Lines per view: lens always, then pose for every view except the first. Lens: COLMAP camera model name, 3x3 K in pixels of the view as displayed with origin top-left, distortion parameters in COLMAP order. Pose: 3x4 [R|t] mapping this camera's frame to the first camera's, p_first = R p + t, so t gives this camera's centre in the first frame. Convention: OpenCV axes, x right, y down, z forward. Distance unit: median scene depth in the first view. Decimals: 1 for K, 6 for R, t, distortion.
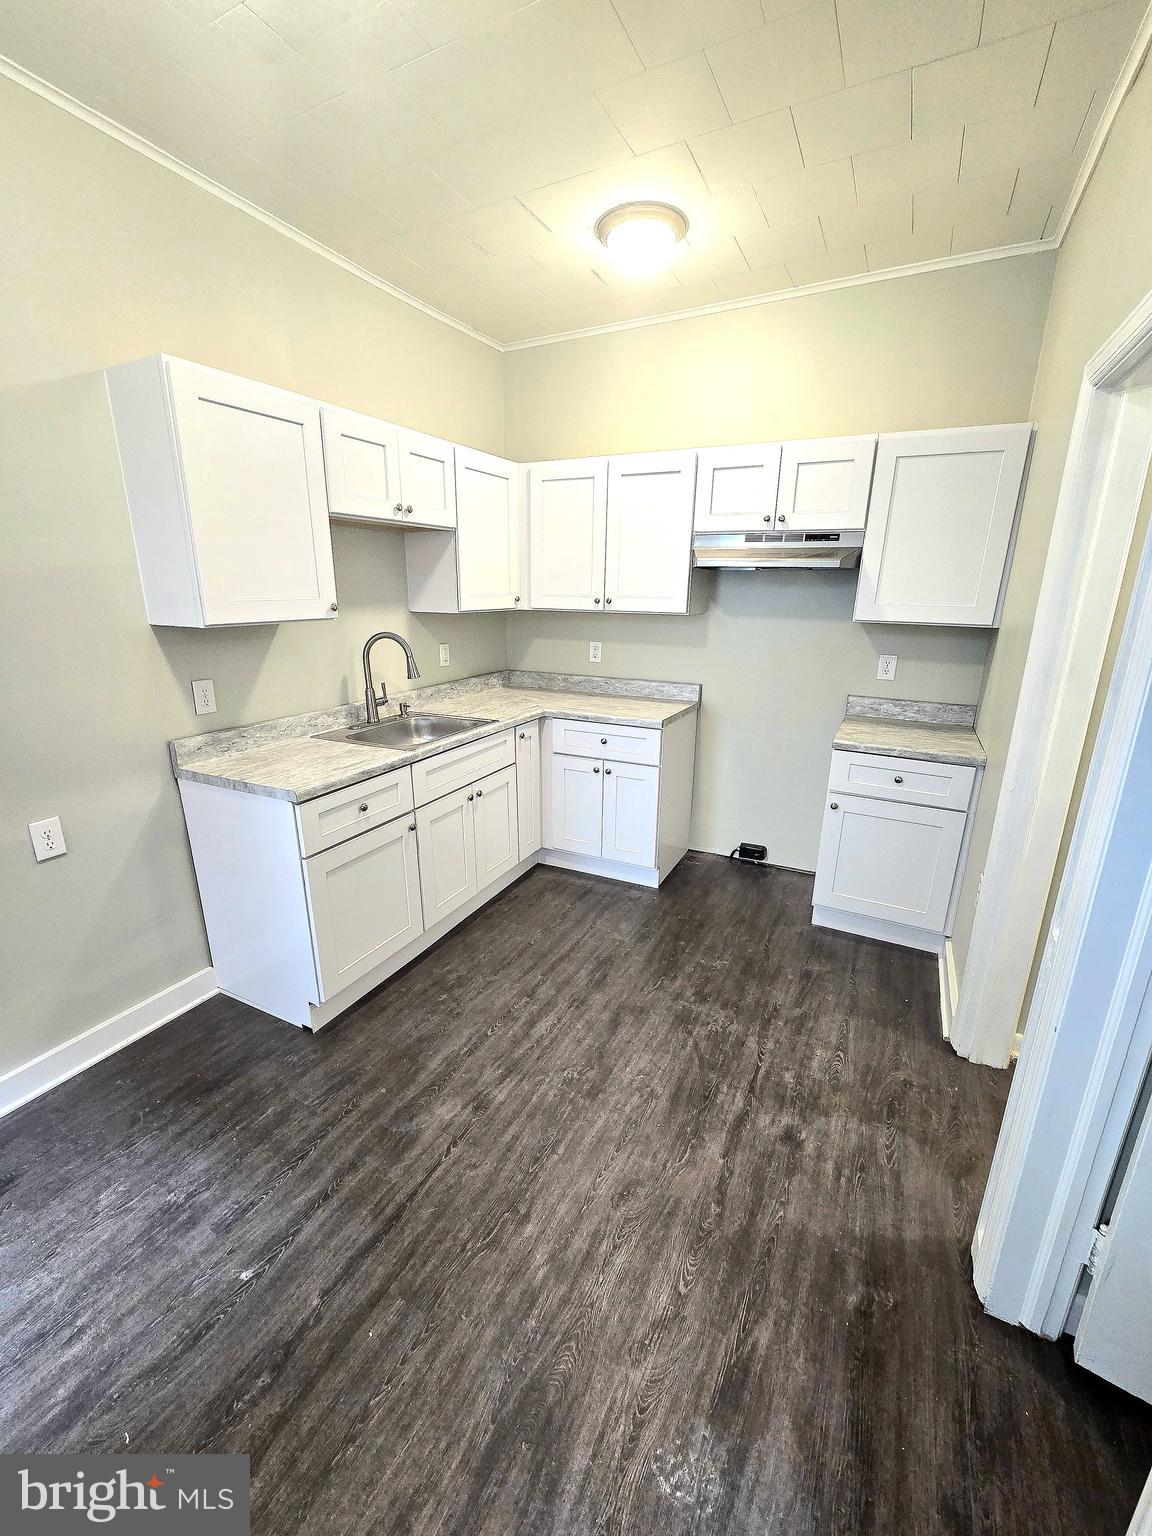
lens RADIAL K [[627.7, 0, 579.0], [0, 627.7, 765.1], [0, 0, 1]] dist [-0.006511, 0.001274]
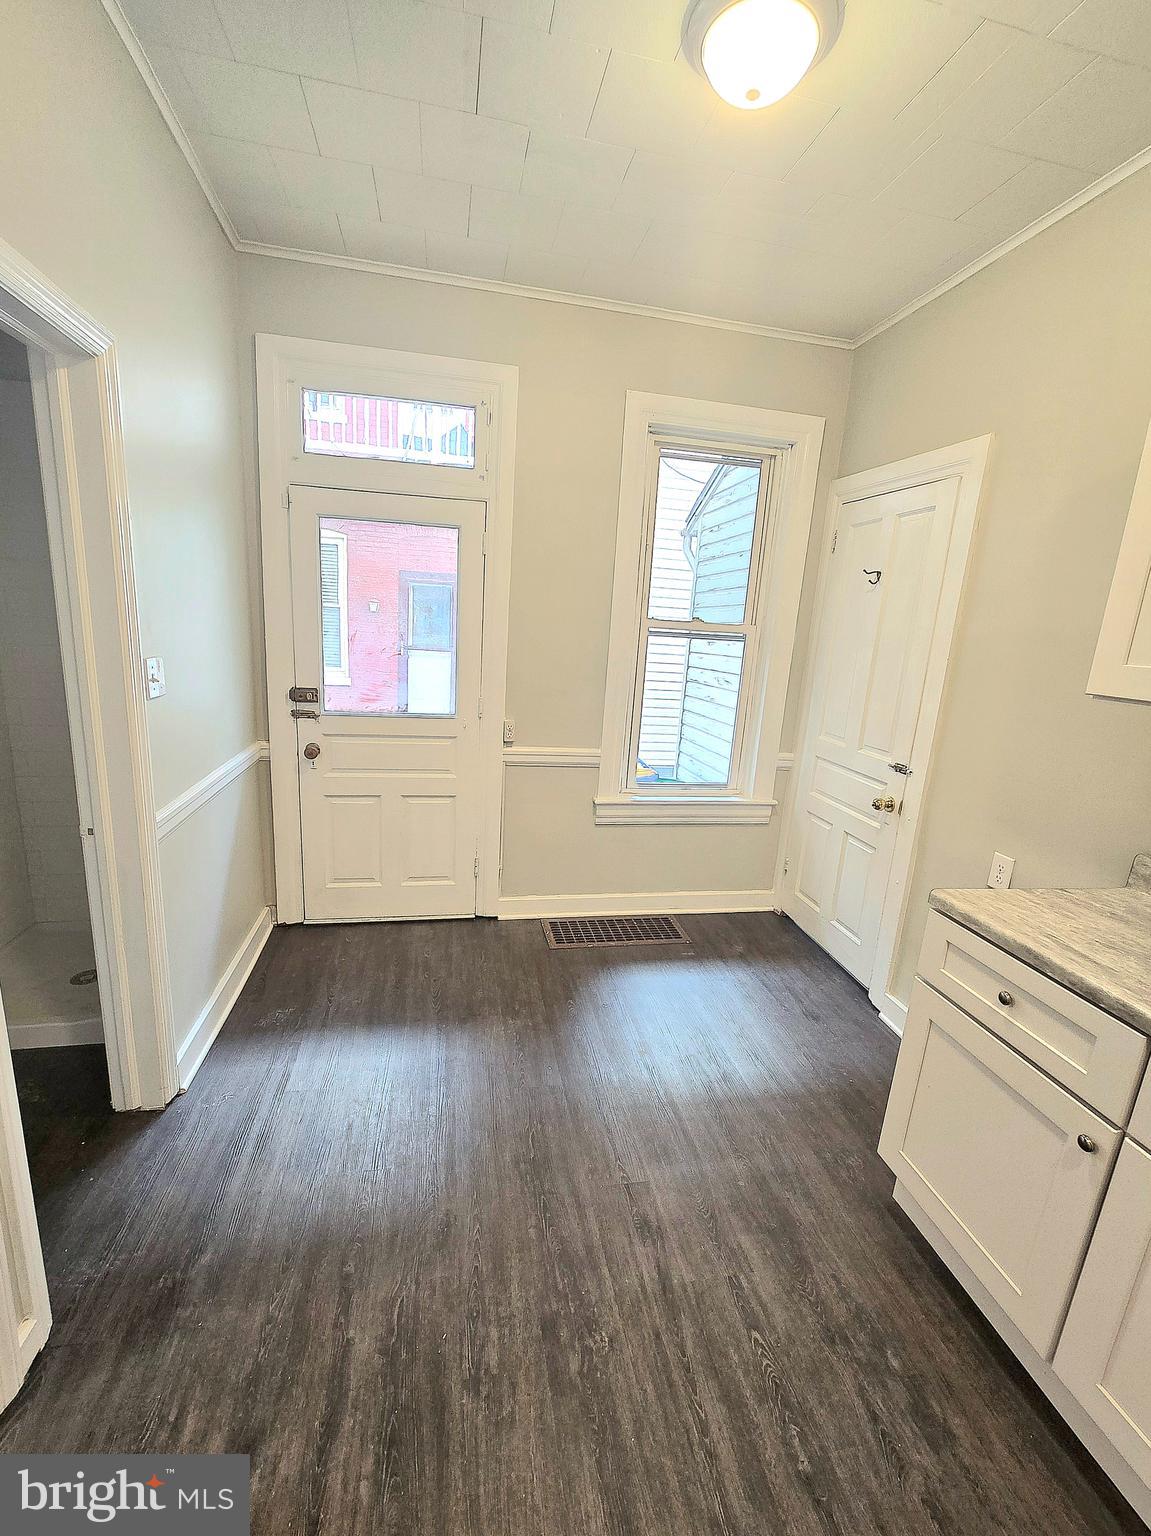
lens RADIAL K [[627.7, 0, 559.2], [0, 627.7, 769.2], [0, 0, 1]] dist [-0.006511, 0.001274]
pose [[-0.793470, 0.080736, -0.603230, 0.290358], [-0.232896, 0.875440, 0.423513, -0.237537], [0.562285, 0.476535, -0.675833, 0.898881]]
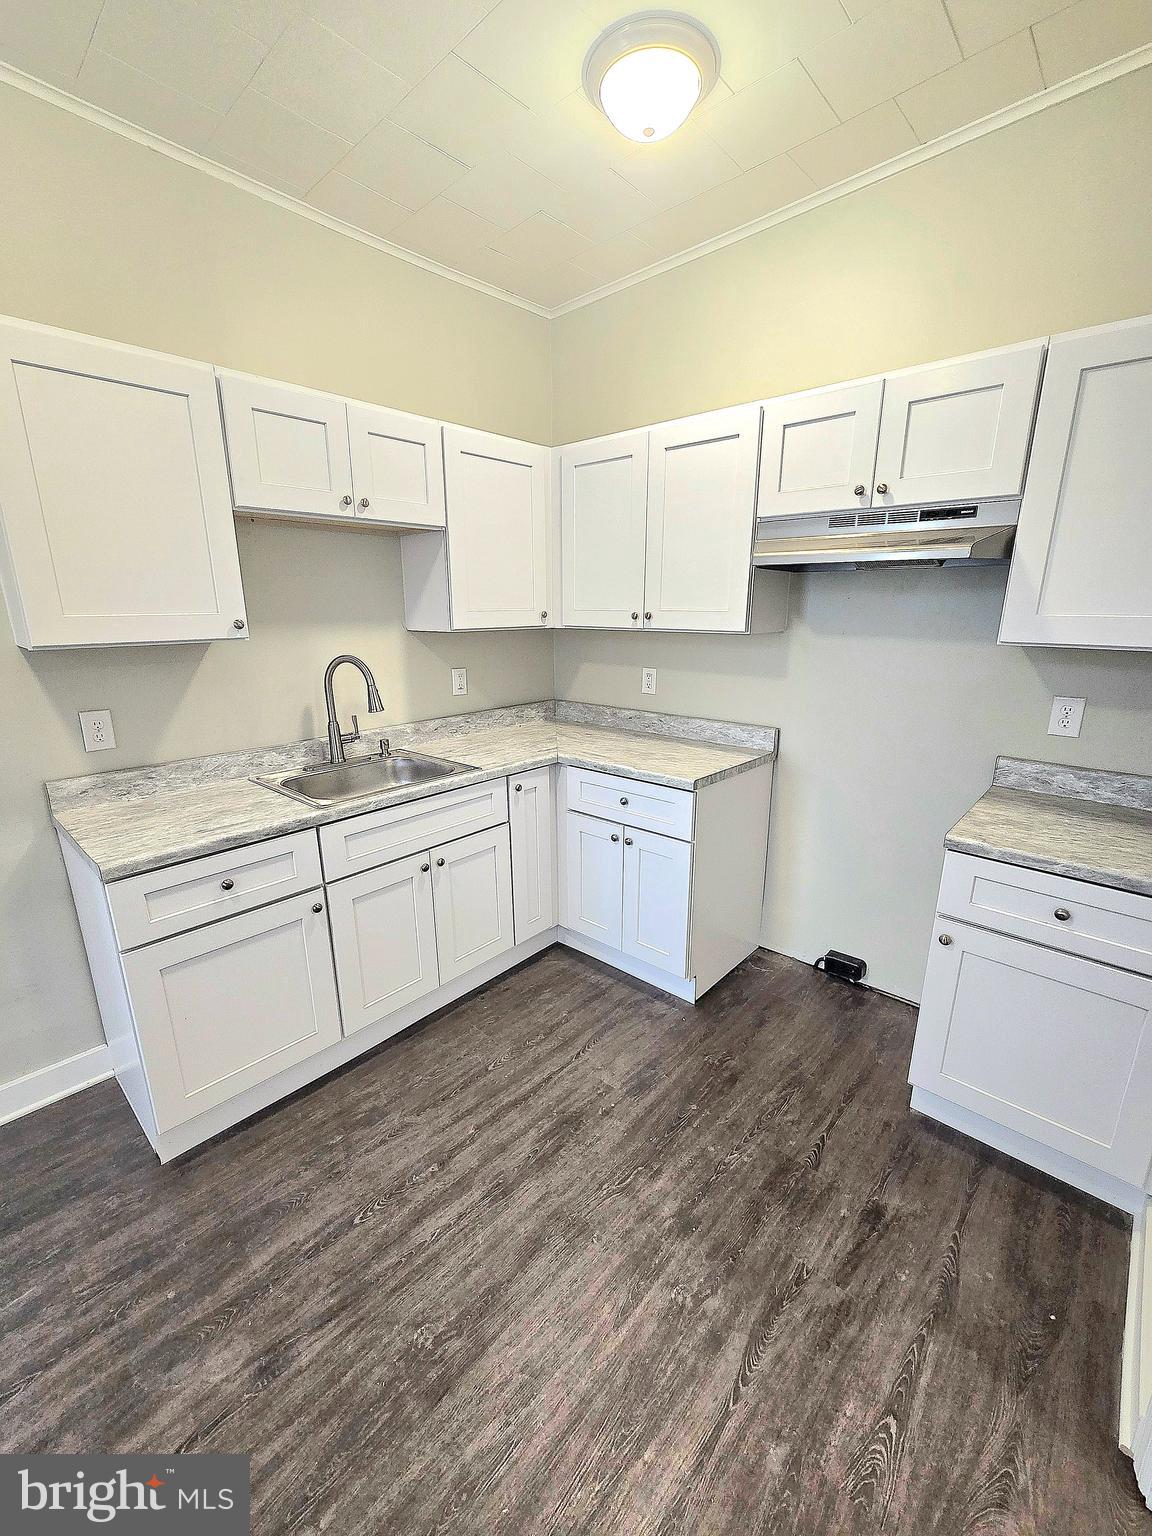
lens RADIAL K [[627.7, 0, 578.1], [0, 627.7, 765.4], [0, 0, 1]] dist [-0.006511, 0.001274]
pose [[0.963326, 0.054765, -0.262687, 0.220279], [-0.062546, 0.997814, -0.021346, -0.074453], [0.260944, 0.036993, 0.964645, 0.314460]]
